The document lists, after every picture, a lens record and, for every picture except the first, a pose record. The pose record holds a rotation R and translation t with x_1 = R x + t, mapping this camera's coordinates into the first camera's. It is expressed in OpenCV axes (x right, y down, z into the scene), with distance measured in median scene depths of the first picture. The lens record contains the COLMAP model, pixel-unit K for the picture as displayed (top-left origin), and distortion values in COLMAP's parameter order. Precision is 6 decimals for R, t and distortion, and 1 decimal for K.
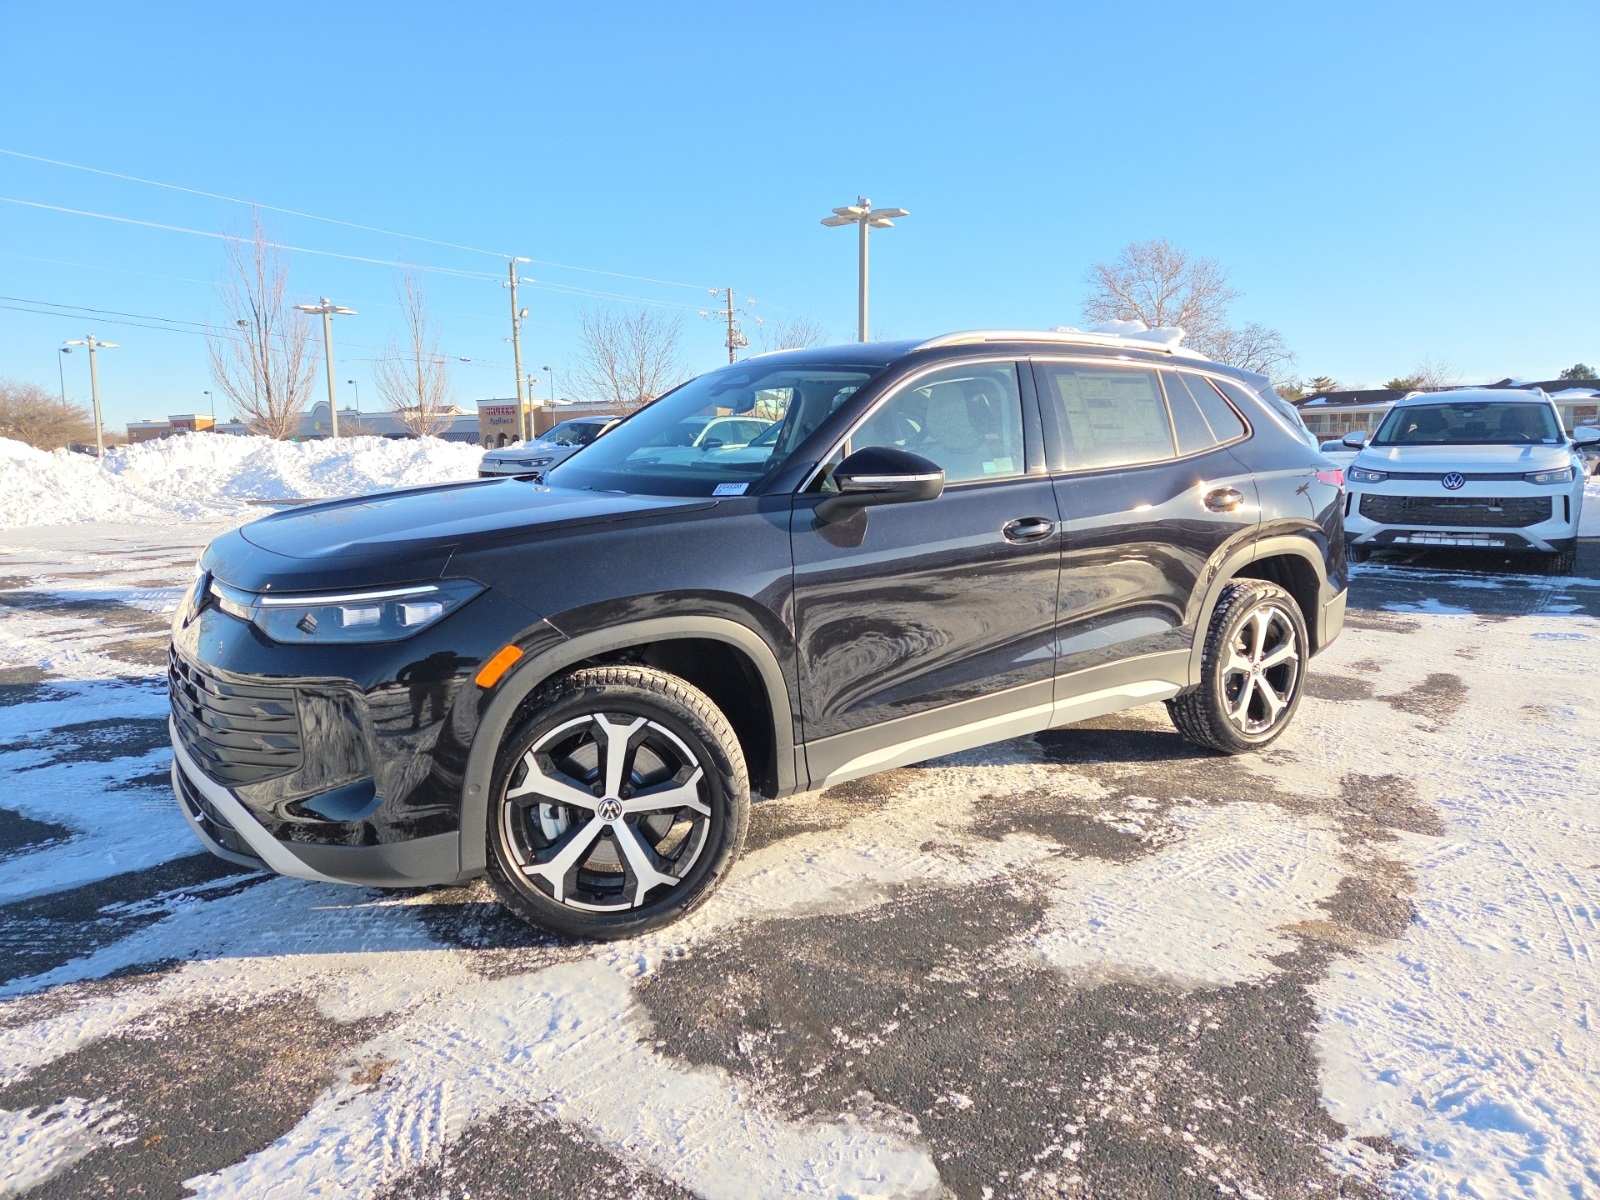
lens RADIAL K [[1078.6, 0, 793.3], [0, 1078.6, 586.3], [0, 0, 1]] dist [0.069342, -0.051119]
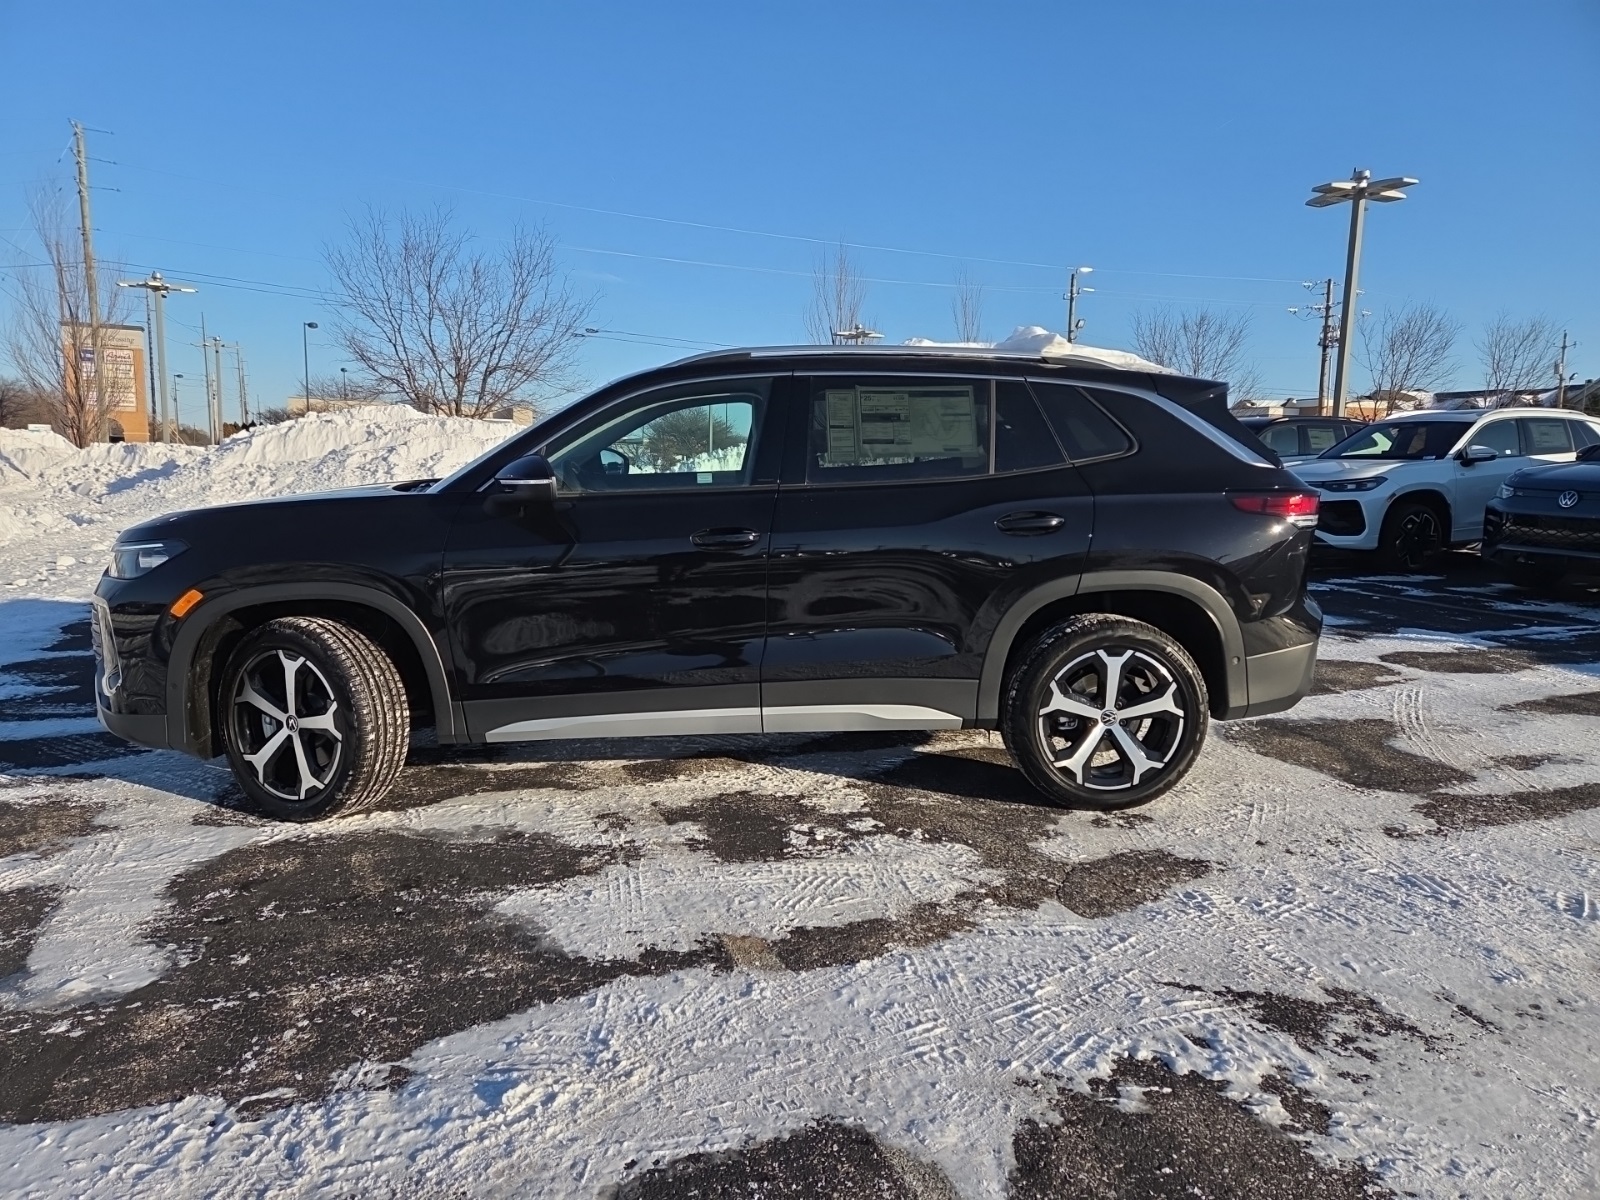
lens RADIAL K [[1078.6, 0, 788.1], [0, 1078.6, 603.7], [0, 0, 1]] dist [0.069342, -0.051119]
pose [[0.843598, 0.086872, -0.529902, 0.979135], [-0.083120, 0.996058, 0.030967, -0.031219], [0.530504, 0.017921, 0.847493, 0.170006]]
